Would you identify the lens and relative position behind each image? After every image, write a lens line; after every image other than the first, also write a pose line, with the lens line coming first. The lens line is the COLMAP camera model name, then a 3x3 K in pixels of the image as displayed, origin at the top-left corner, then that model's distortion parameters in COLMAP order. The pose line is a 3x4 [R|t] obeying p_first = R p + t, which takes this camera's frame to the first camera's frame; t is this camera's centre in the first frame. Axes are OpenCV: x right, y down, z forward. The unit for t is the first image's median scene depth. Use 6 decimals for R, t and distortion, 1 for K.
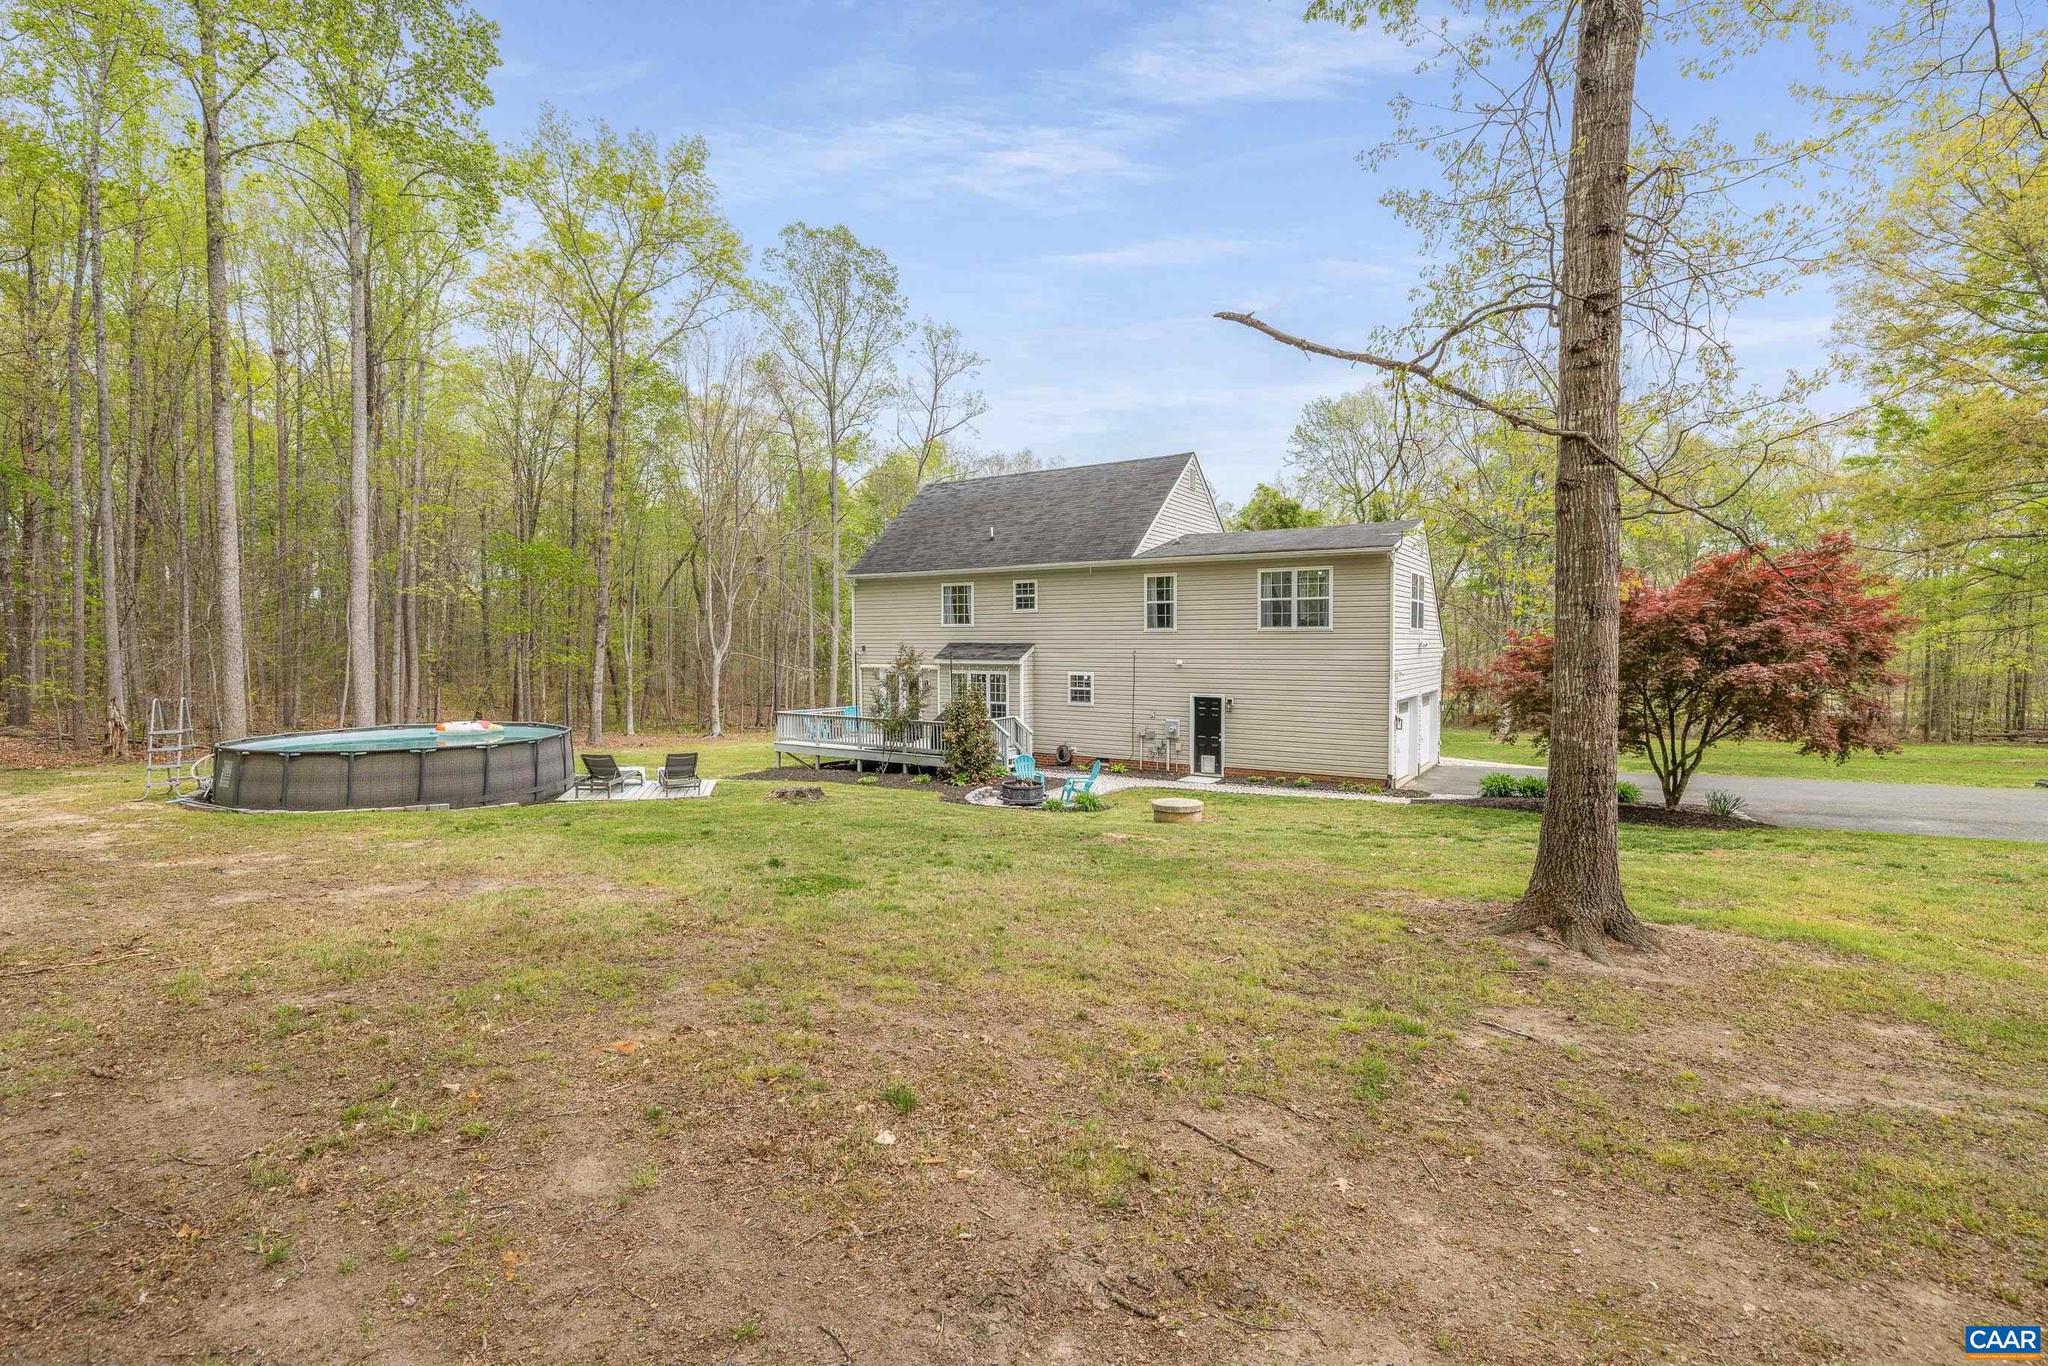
lens RADIAL K [[892.6, 0, 1028.0], [0, 892.6, 674.0], [0, 0, 1]] dist [-0.001535, 0.000250]
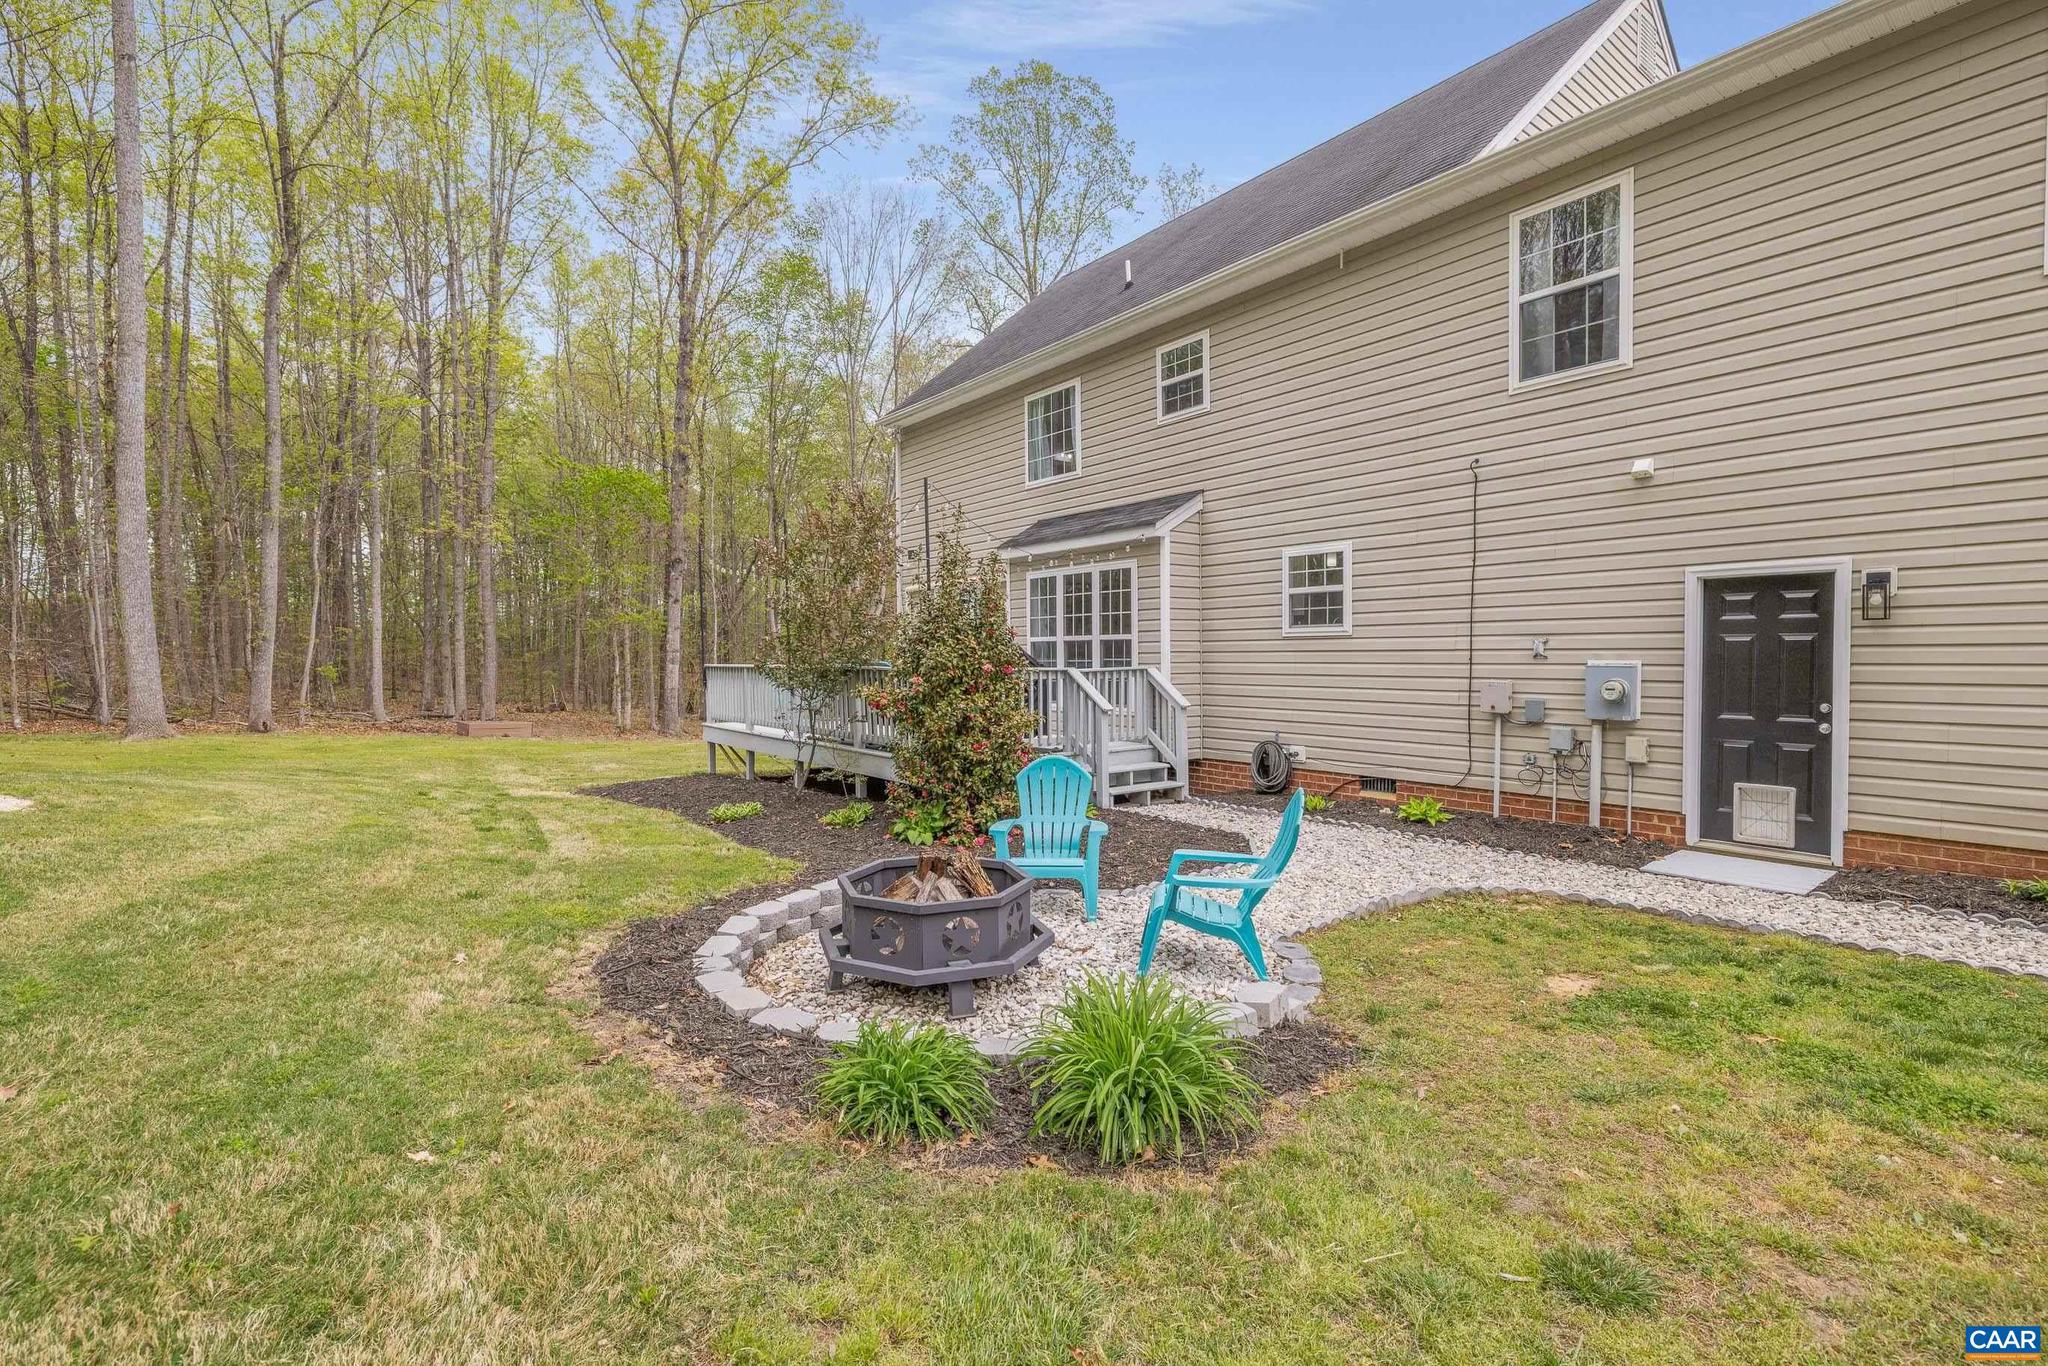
lens RADIAL K [[892.6, 0, 1038.0], [0, 892.6, 680.9], [0, 0, 1]] dist [-0.001535, 0.000250]
pose [[0.945721, 0.002696, -0.324968, 0.070128], [-0.004128, 0.999985, -0.003717, 0.056097], [0.324953, 0.004857, 0.945718, 0.606981]]
